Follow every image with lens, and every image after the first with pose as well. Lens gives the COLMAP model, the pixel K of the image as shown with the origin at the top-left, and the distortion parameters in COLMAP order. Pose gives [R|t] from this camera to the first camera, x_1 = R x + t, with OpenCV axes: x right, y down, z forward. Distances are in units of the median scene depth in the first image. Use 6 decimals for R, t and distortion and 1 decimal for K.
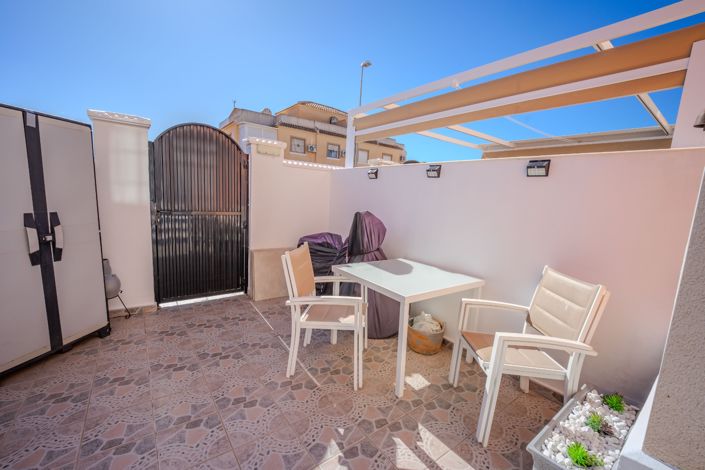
lens RADIAL K [[289.4, 0, 354.4], [0, 289.4, 238.2], [0, 0, 1]] dist [-0.006270, -0.007215]
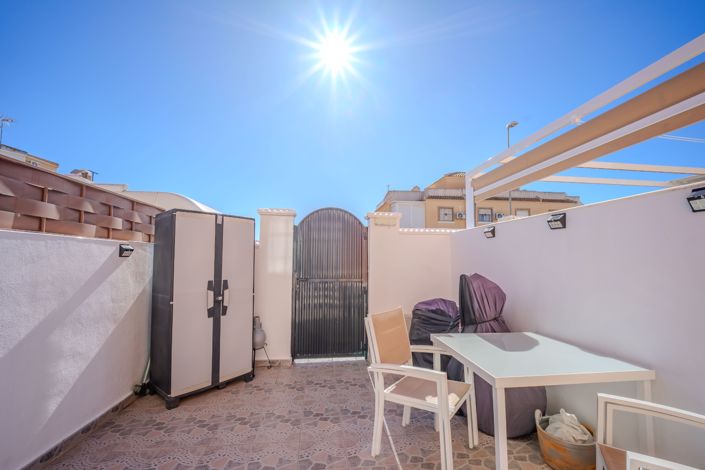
lens RADIAL K [[289.4, 0, 354.6], [0, 289.4, 237.5], [0, 0, 1]] dist [-0.006270, -0.007215]
pose [[0.865584, -0.093831, -0.491895, 0.178681], [-0.026155, 0.972476, -0.231529, 0.014910], [0.500081, 0.213273, 0.839306, 0.044556]]
